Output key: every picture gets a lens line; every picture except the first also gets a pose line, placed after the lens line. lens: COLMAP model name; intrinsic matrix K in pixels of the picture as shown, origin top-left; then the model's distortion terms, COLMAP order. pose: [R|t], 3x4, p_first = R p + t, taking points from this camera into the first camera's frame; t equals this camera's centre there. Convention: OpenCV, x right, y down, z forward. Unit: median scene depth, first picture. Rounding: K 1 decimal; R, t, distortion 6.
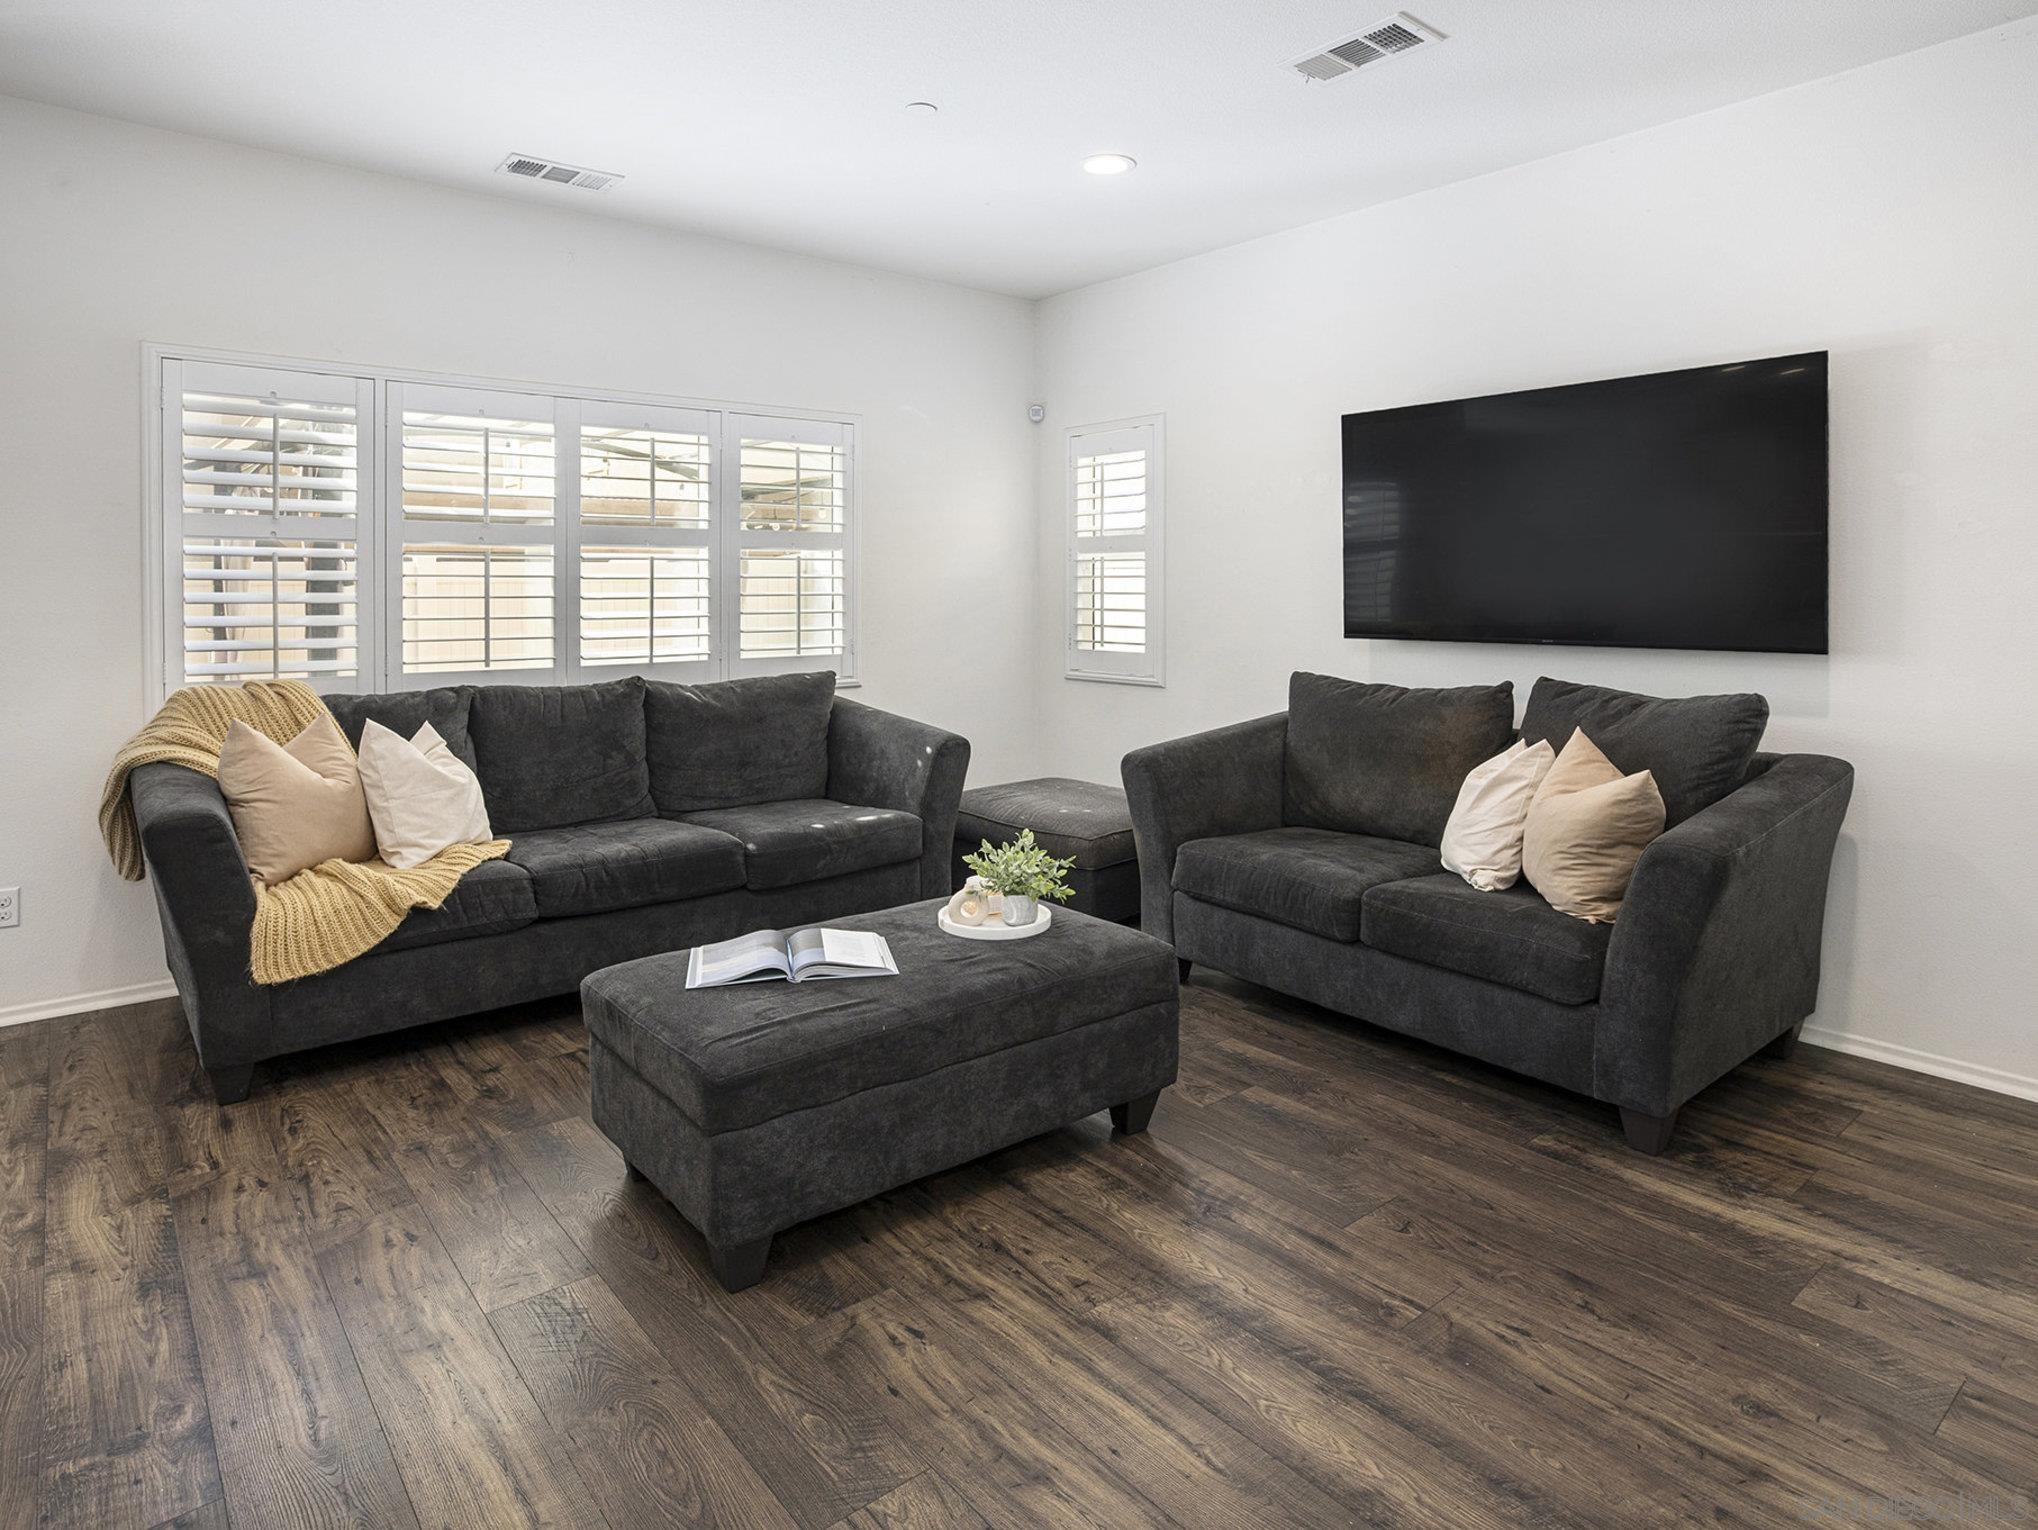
lens RADIAL K [[1153.2, 0, 1017.2], [0, 1153.2, 748.0], [0, 0, 1]] dist [-0.017241, 0.001949]
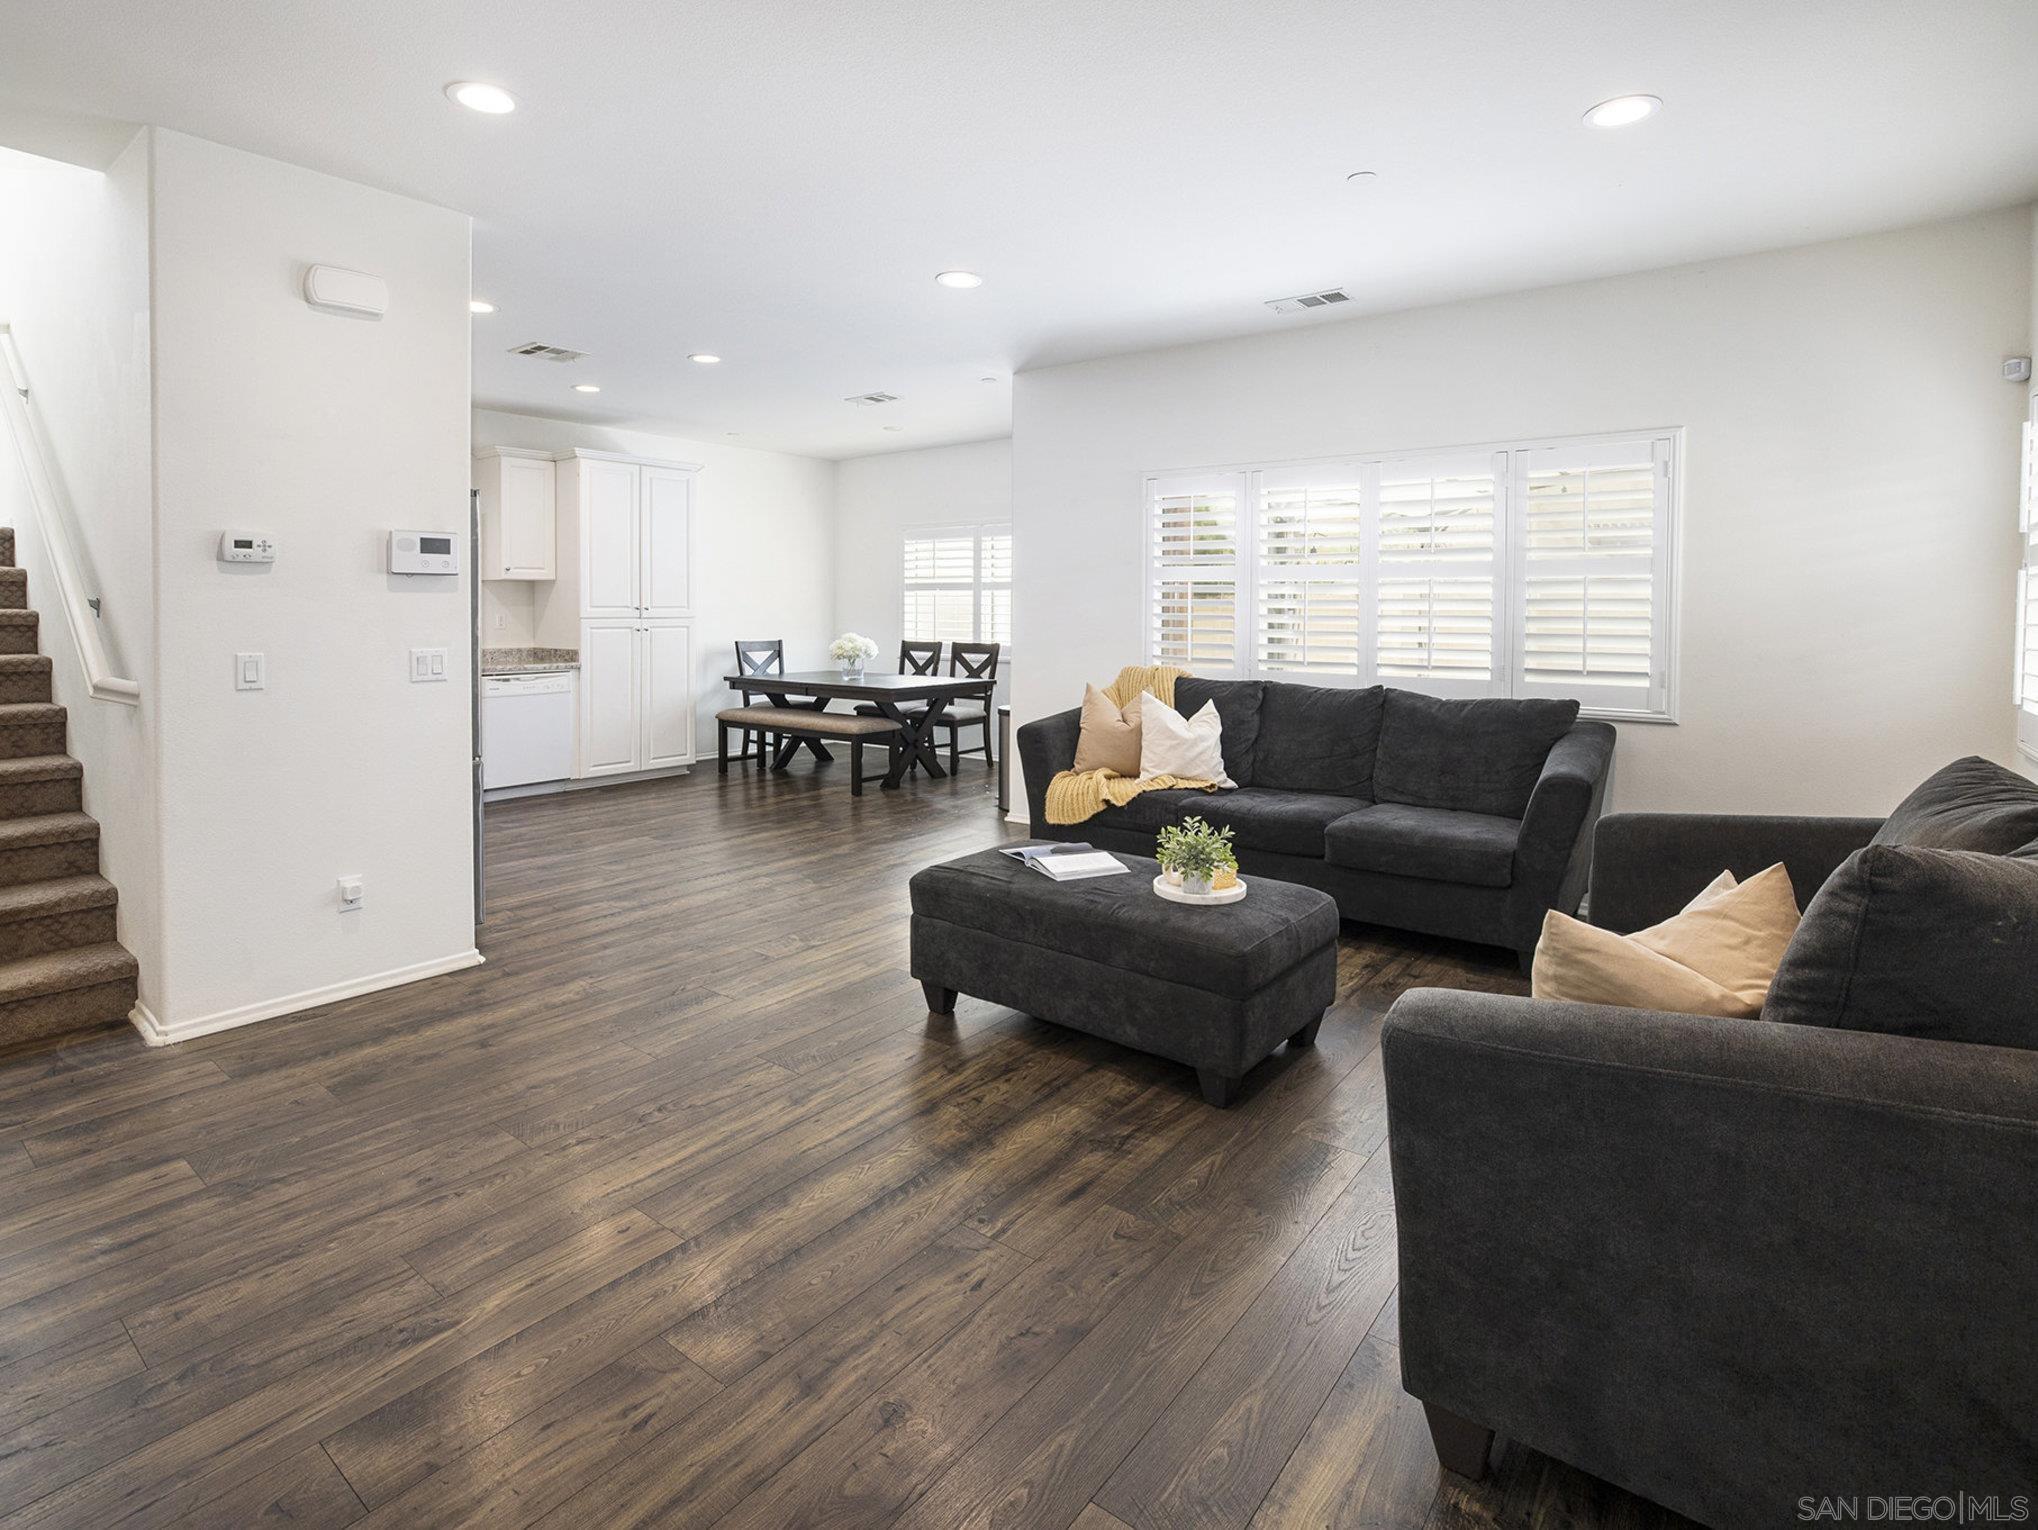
lens RADIAL K [[1076.1, 0, 1025.6], [0, 1076.1, 771.0], [0, 0, 1]] dist [-0.018383, -0.000740]
pose [[0.199017, 0.142755, -0.969543, 1.139002], [-0.134683, 0.983930, 0.117227, -0.087377], [0.970697, 0.107251, 0.215045, 0.636291]]
